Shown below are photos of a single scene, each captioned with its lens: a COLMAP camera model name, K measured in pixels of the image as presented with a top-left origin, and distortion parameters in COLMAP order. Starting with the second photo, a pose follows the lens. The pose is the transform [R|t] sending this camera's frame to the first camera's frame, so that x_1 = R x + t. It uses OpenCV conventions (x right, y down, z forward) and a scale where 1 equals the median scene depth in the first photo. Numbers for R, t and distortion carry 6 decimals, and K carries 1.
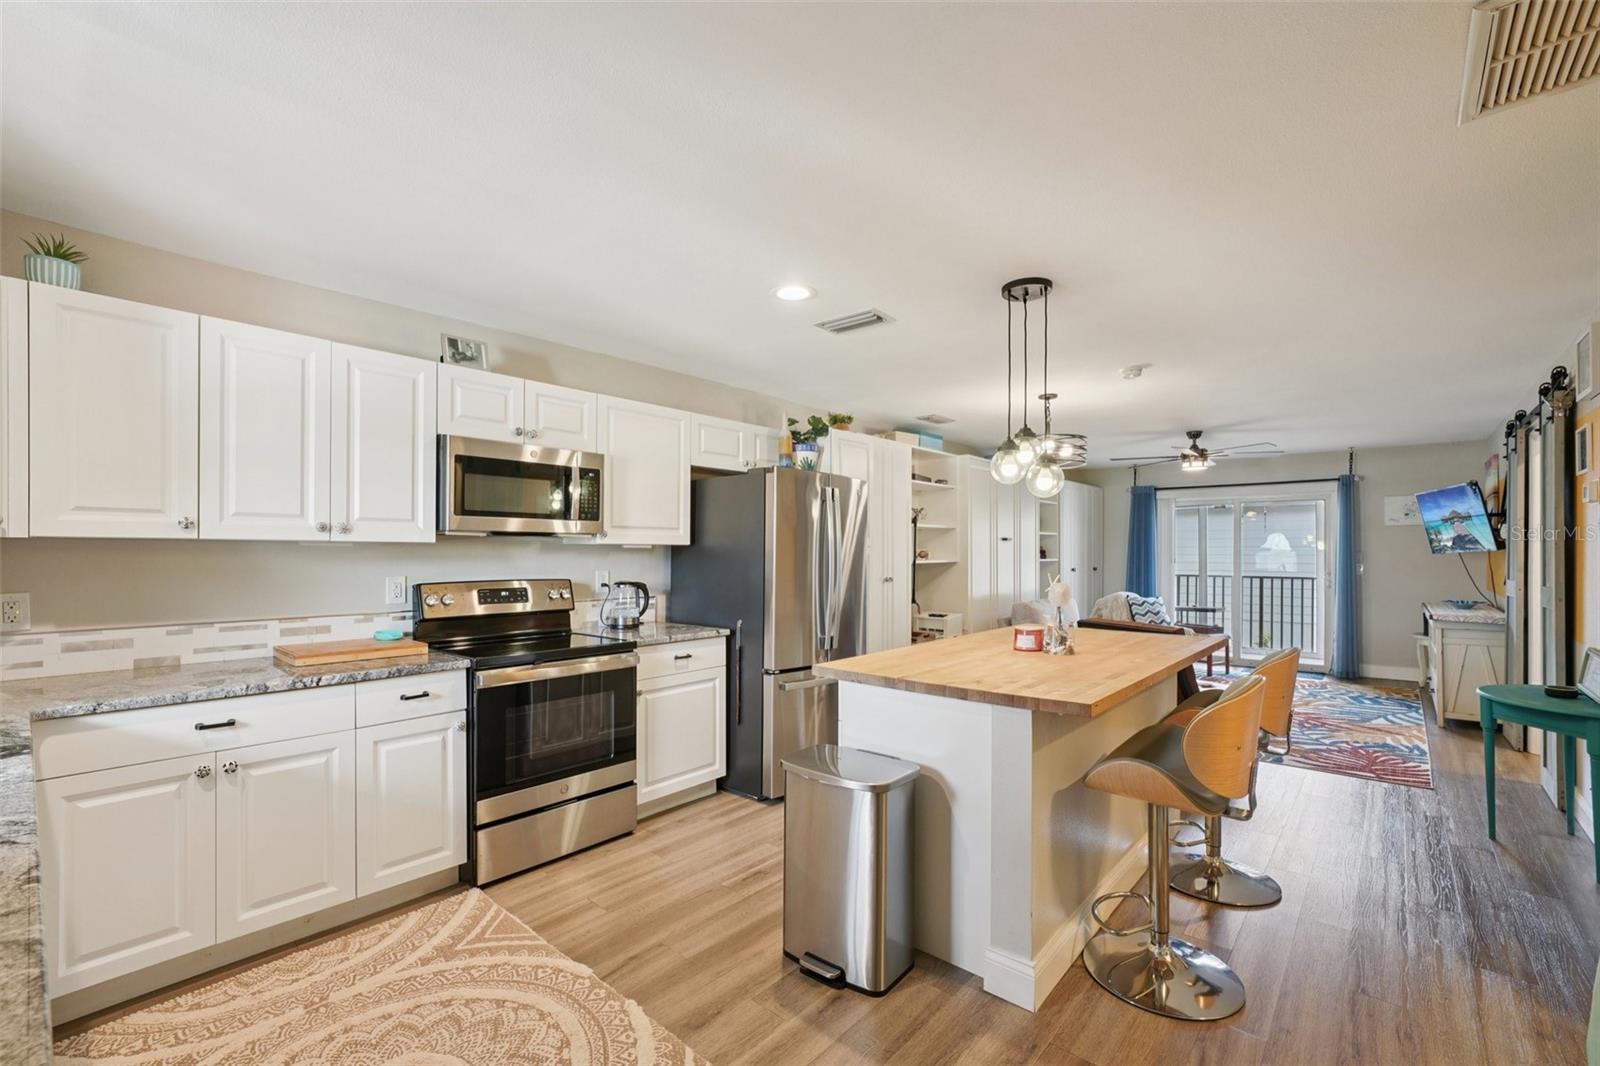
lens RADIAL K [[685.8, 0, 809.5], [0, 685.8, 554.0], [0, 0, 1]] dist [0.003507, 0.001326]
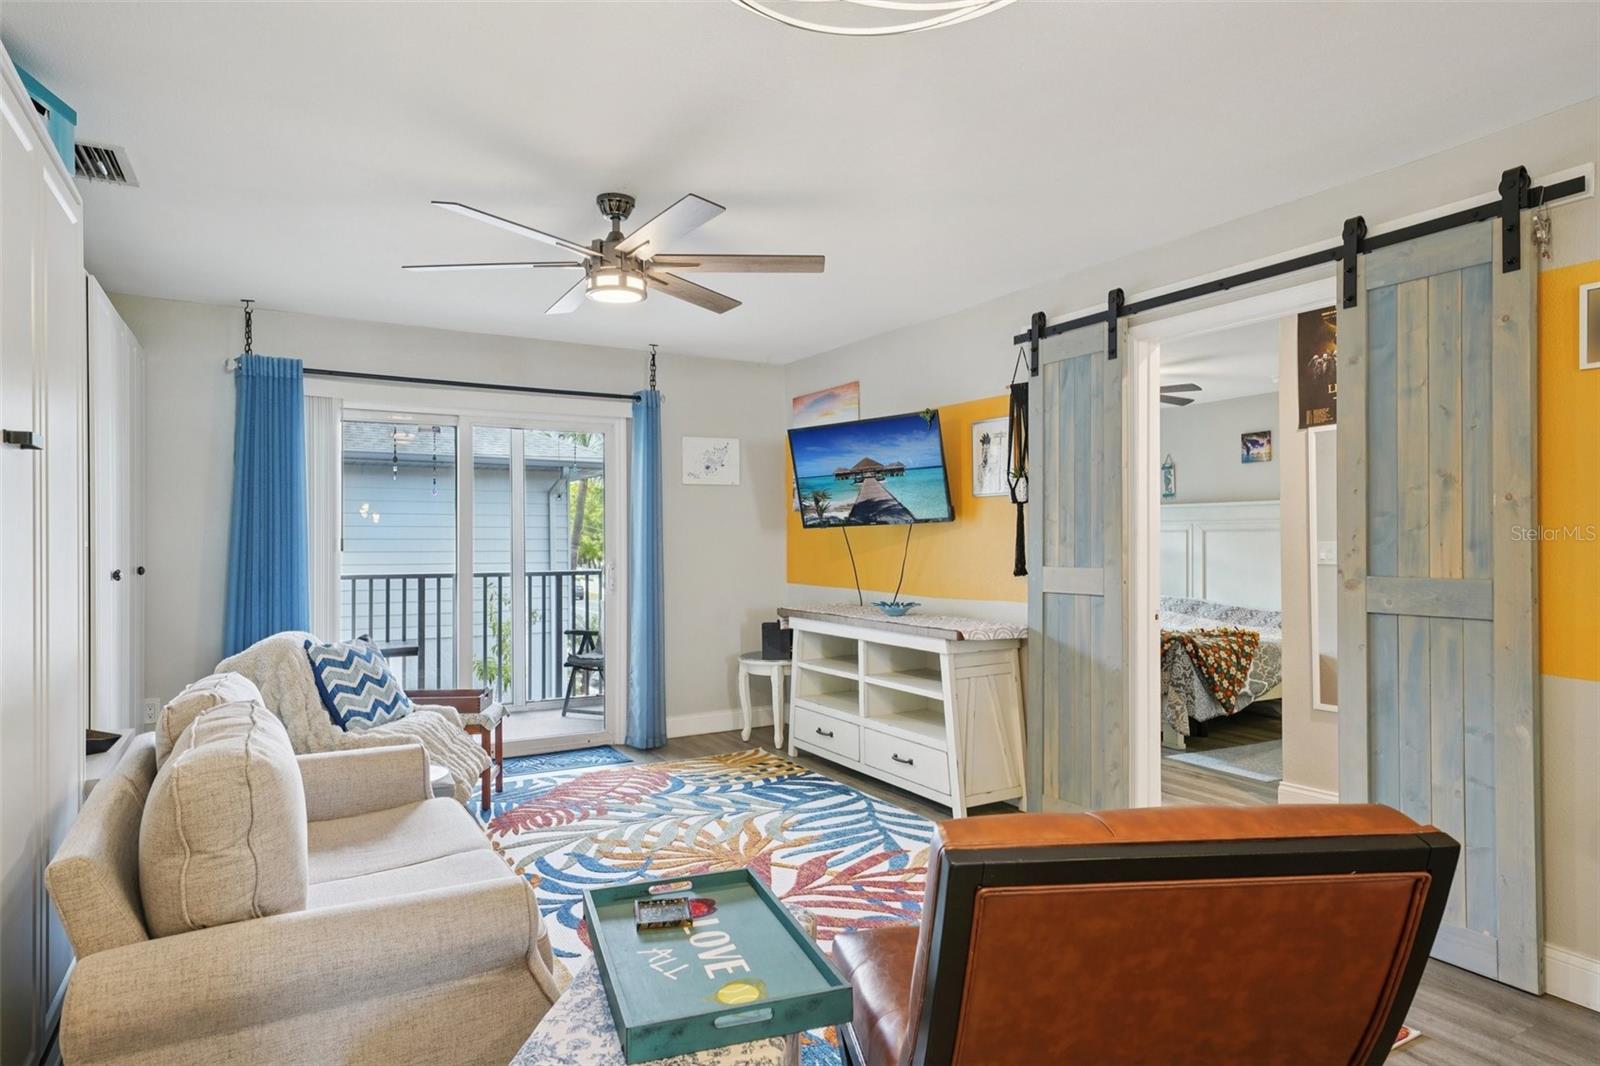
lens RADIAL K [[937.4, 0, 787.3], [0, 937.4, 544.4], [0, 0, 1]] dist [0.015818, -0.002048]
pose [[0.342231, -0.004912, 0.939603, 0.286259], [0.001694, 0.999988, 0.004611, 0.026168], [-0.939614, 0.000013, 0.342235, 1.971369]]
